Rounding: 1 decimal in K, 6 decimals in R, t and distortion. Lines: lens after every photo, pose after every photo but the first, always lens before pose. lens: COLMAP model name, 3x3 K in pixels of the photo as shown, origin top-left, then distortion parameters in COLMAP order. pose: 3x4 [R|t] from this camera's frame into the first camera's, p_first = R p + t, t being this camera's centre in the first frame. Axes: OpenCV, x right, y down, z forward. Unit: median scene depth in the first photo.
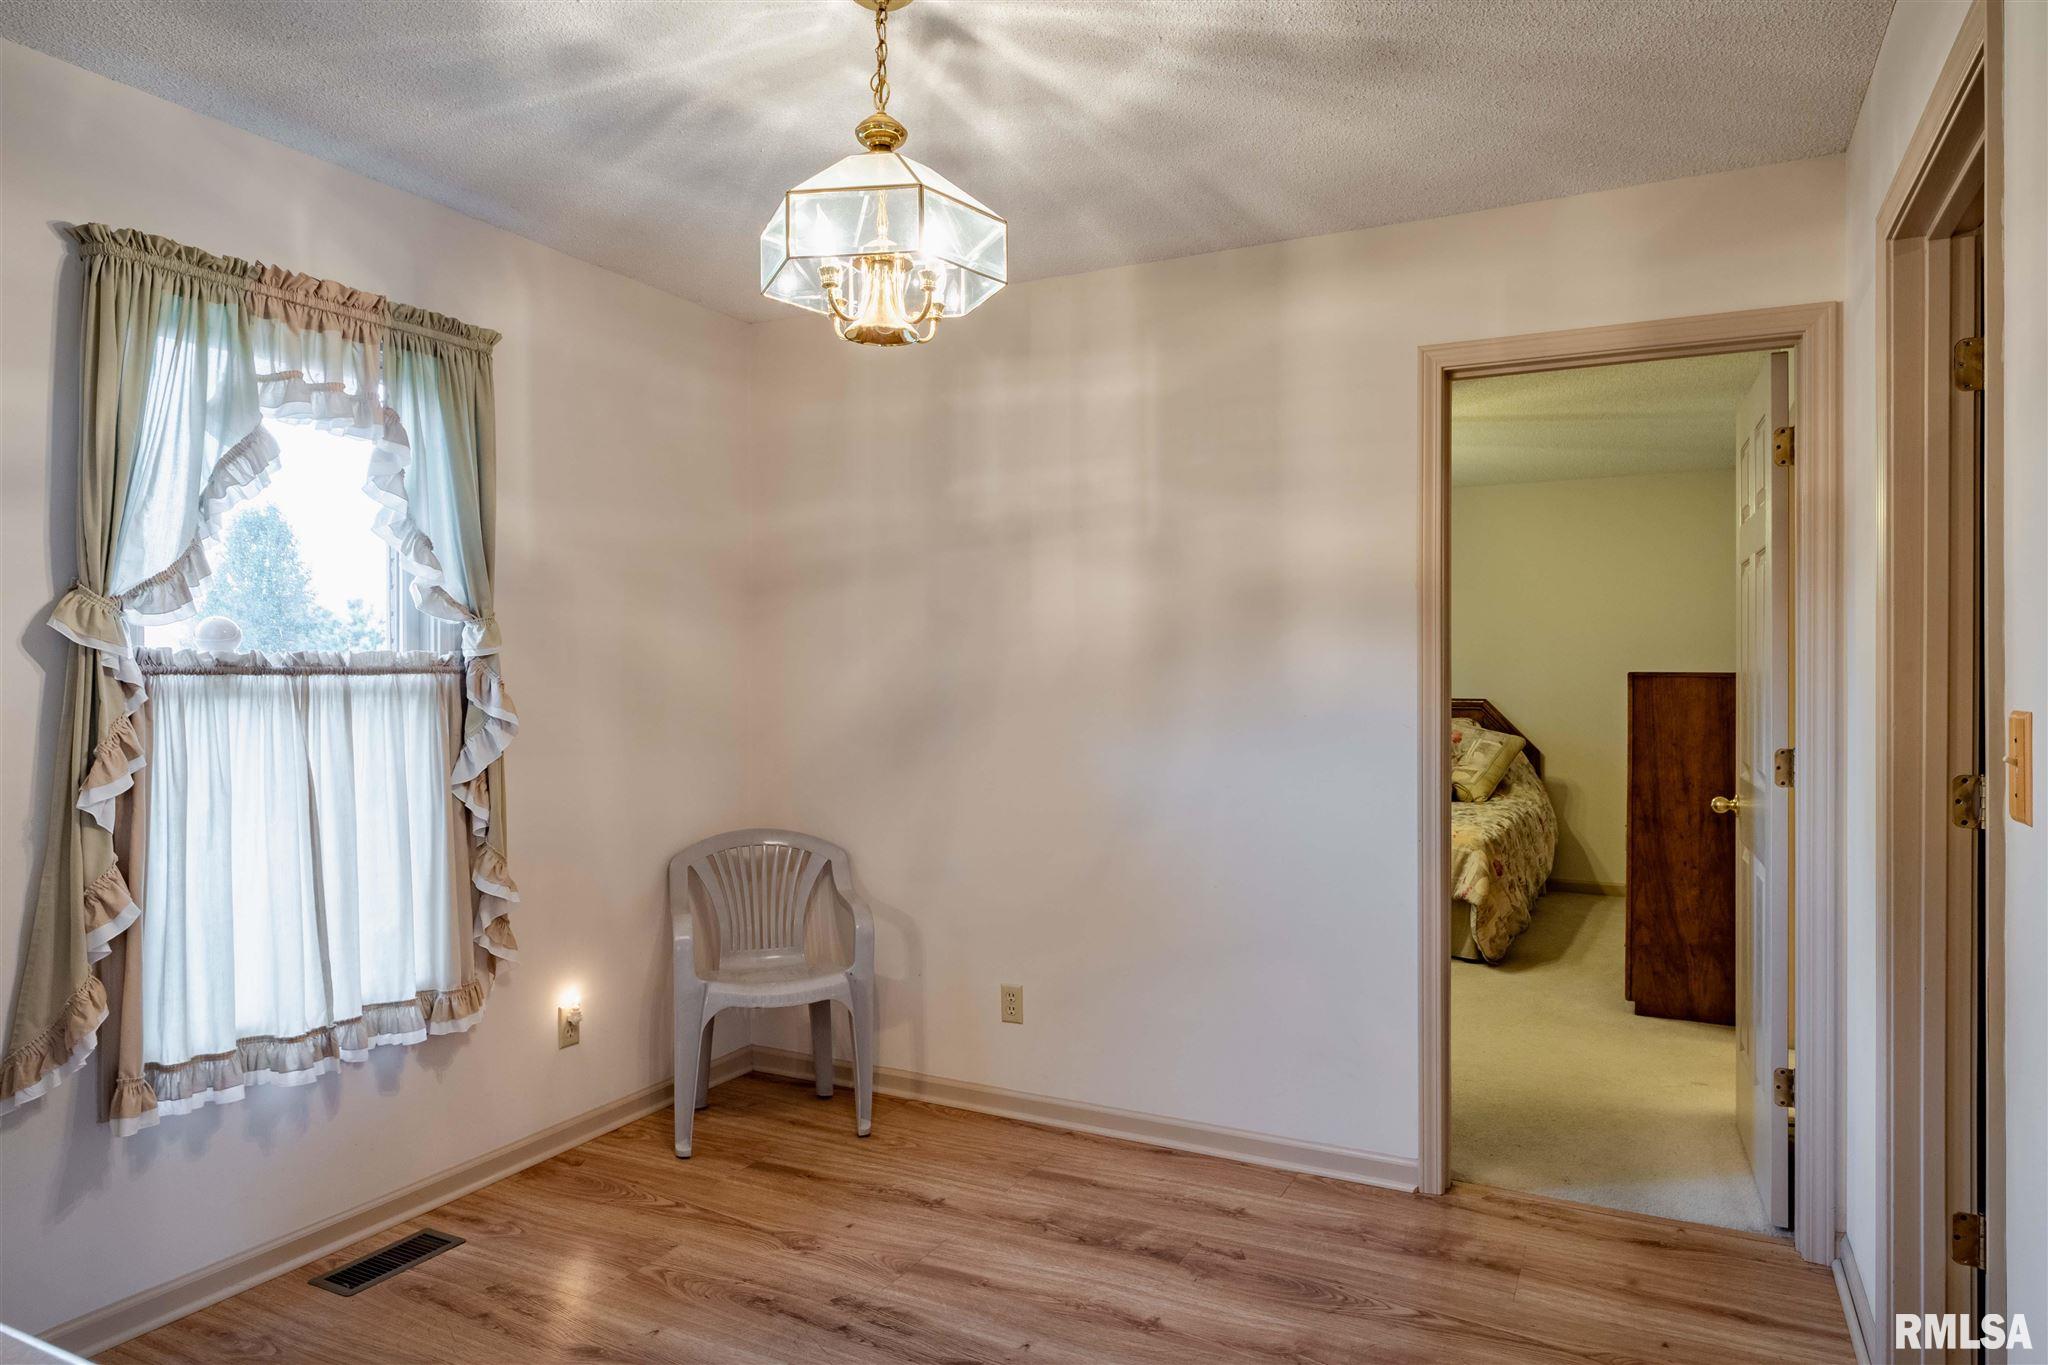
lens RADIAL K [[1255.7, 0, 1019.6], [0, 1255.7, 675.1], [0, 0, 1]] dist [0.002402, -0.000102]
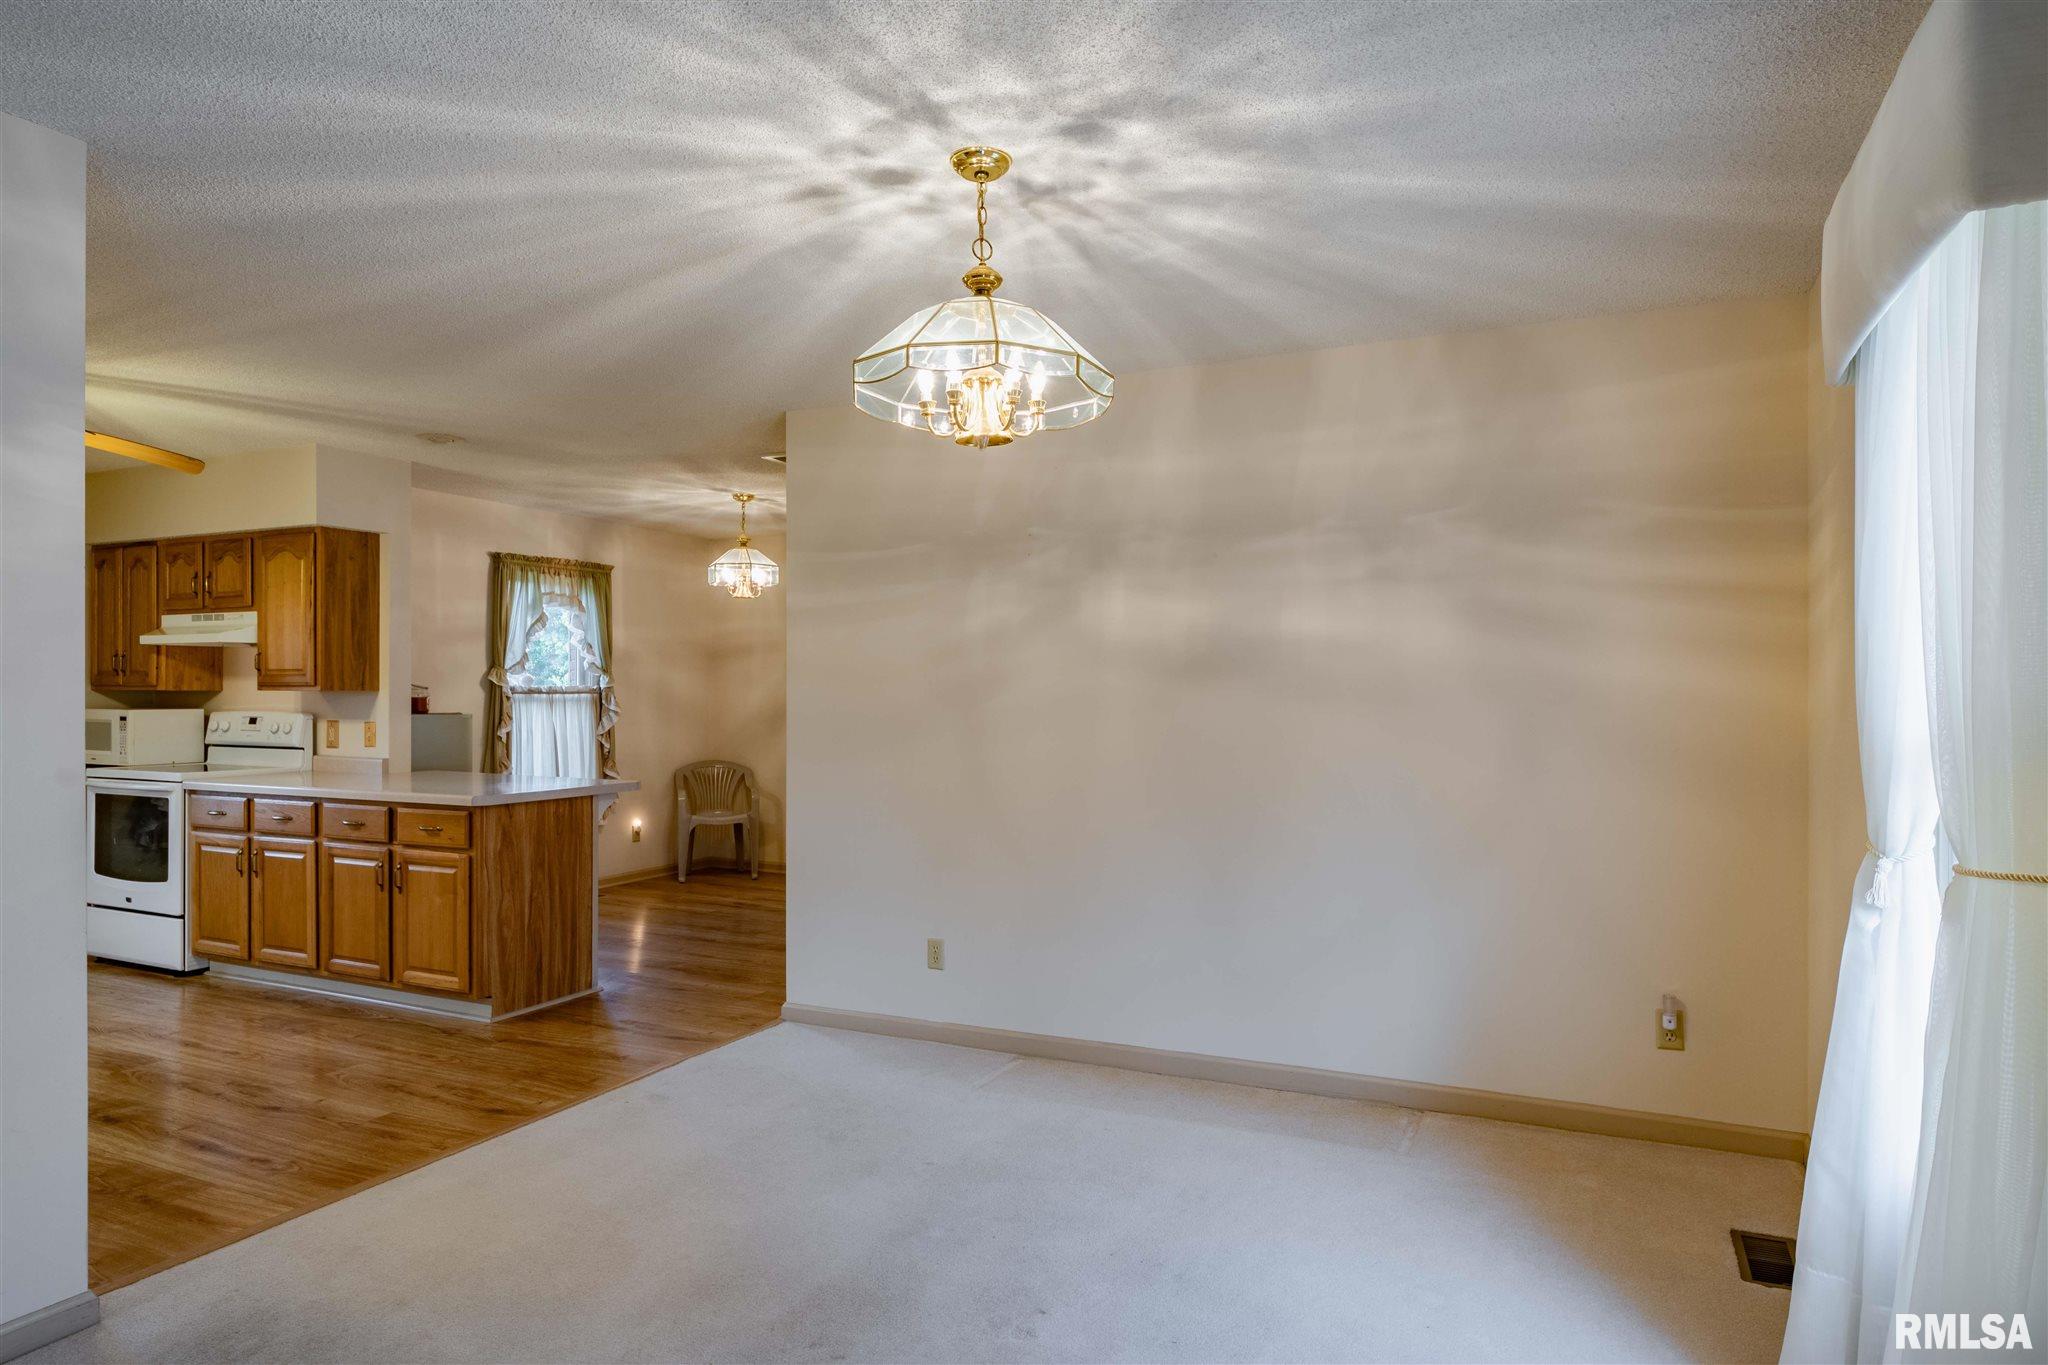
lens RADIAL K [[1181.3, 0, 1031.9], [0, 1181.3, 696.2], [0, 0, 1]] dist [-0.000087, -0.001059]
pose [[0.998810, 0.003549, 0.048639, 0.322668], [-0.003596, 0.999993, 0.000896, -0.001172], [-0.048636, -0.001070, 0.998816, -1.424781]]
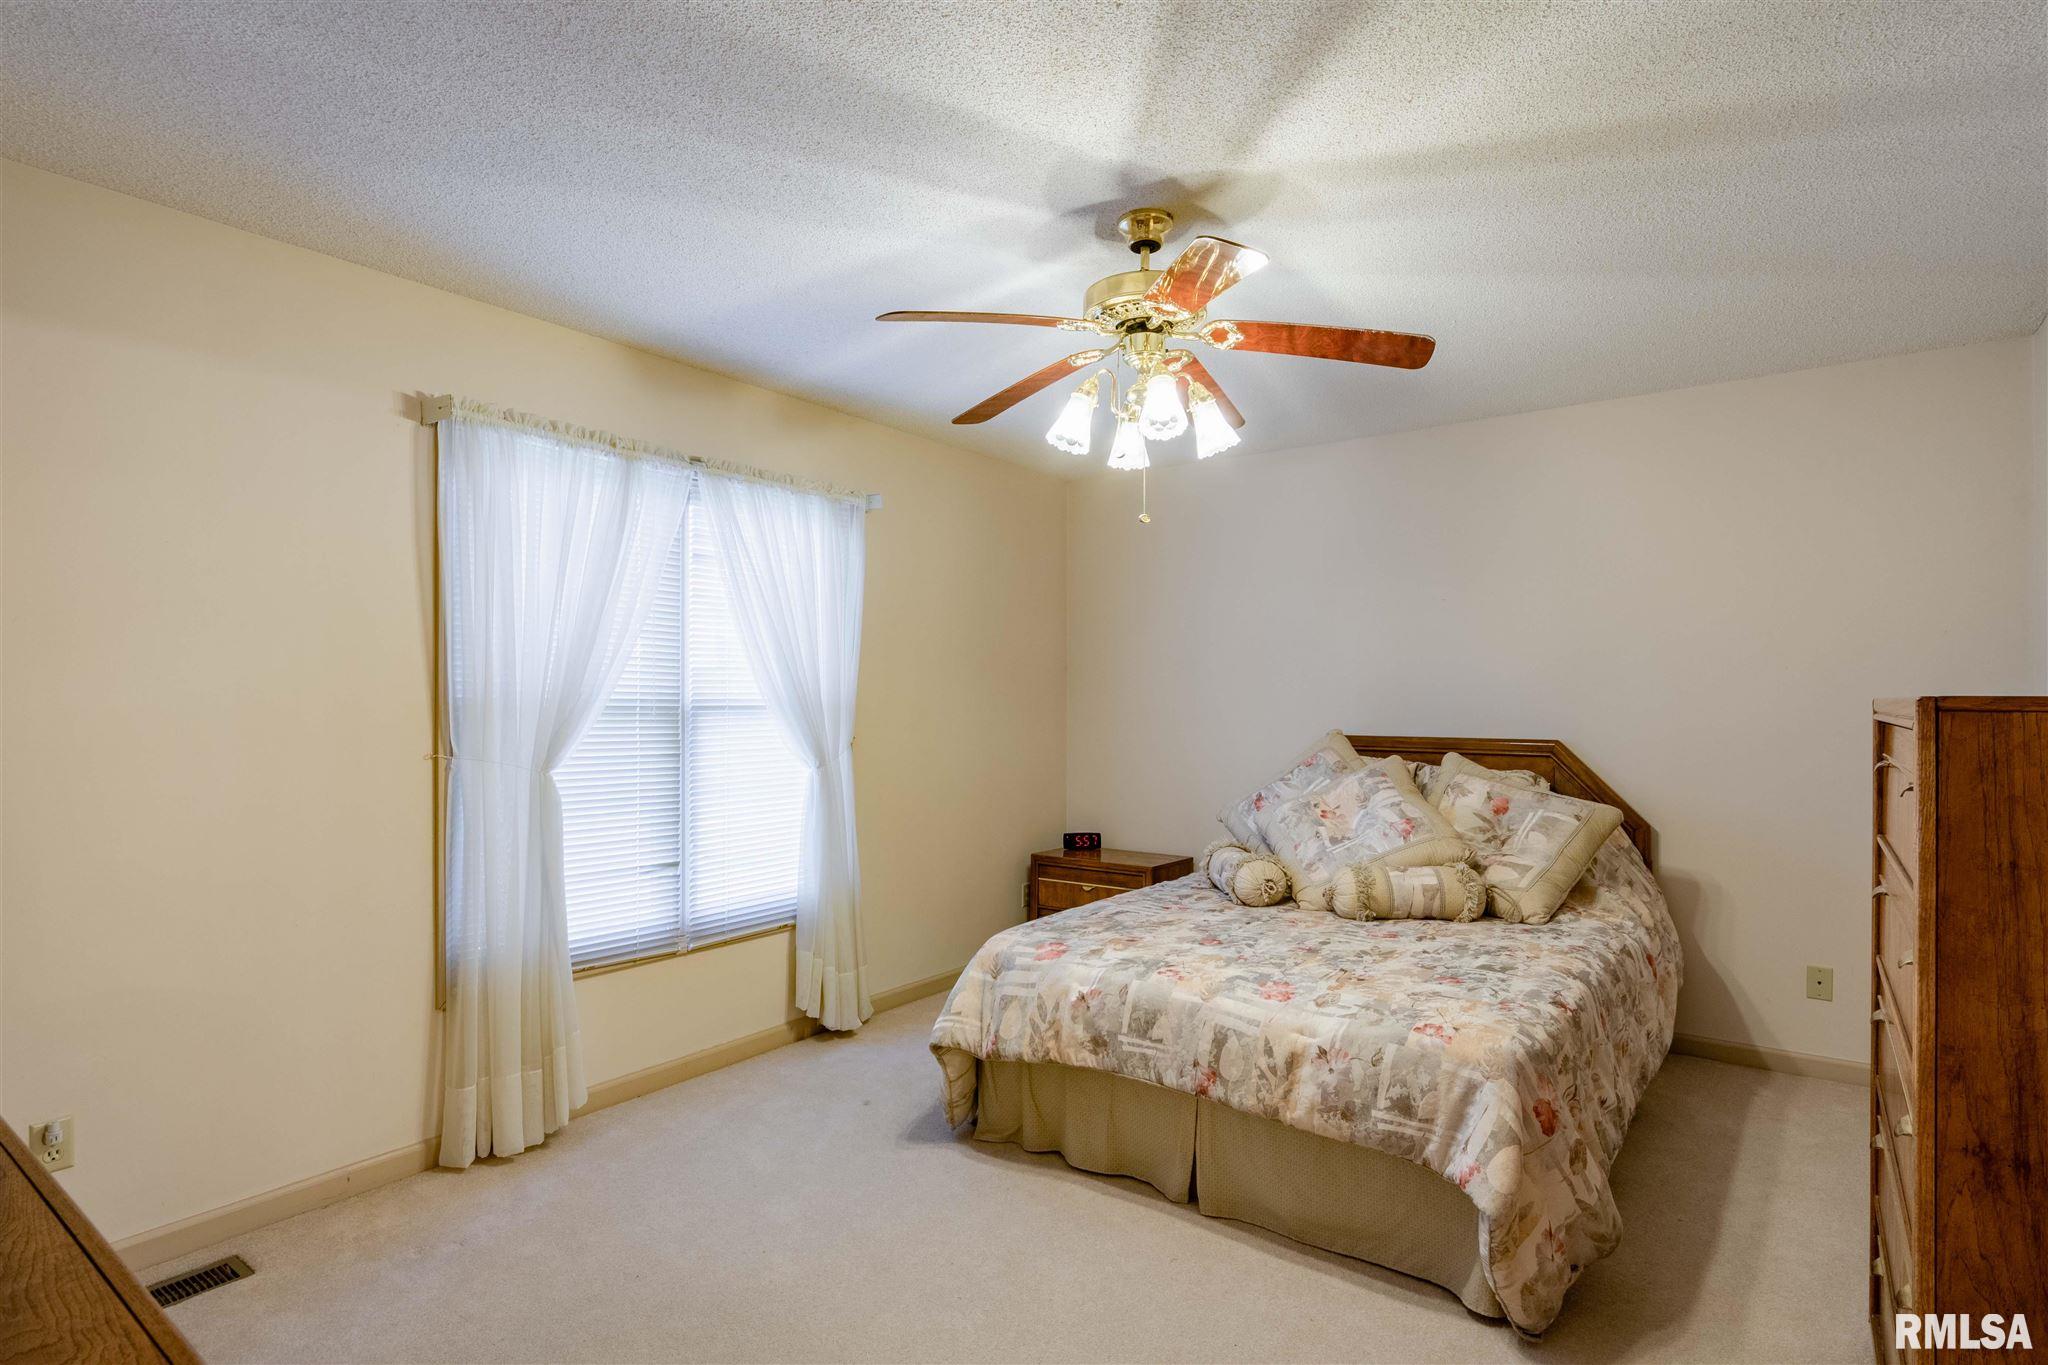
lens RADIAL K [[1027.1, 0, 1027.6], [0, 1027.1, 690.6], [0, 0, 1]] dist [-0.000261, -0.000244]
pose [[0.987150, 0.001672, -0.159788, 0.435244], [-0.003094, 0.999958, -0.008654, -0.001464], [0.159767, 0.009037, 0.987113, 1.022499]]
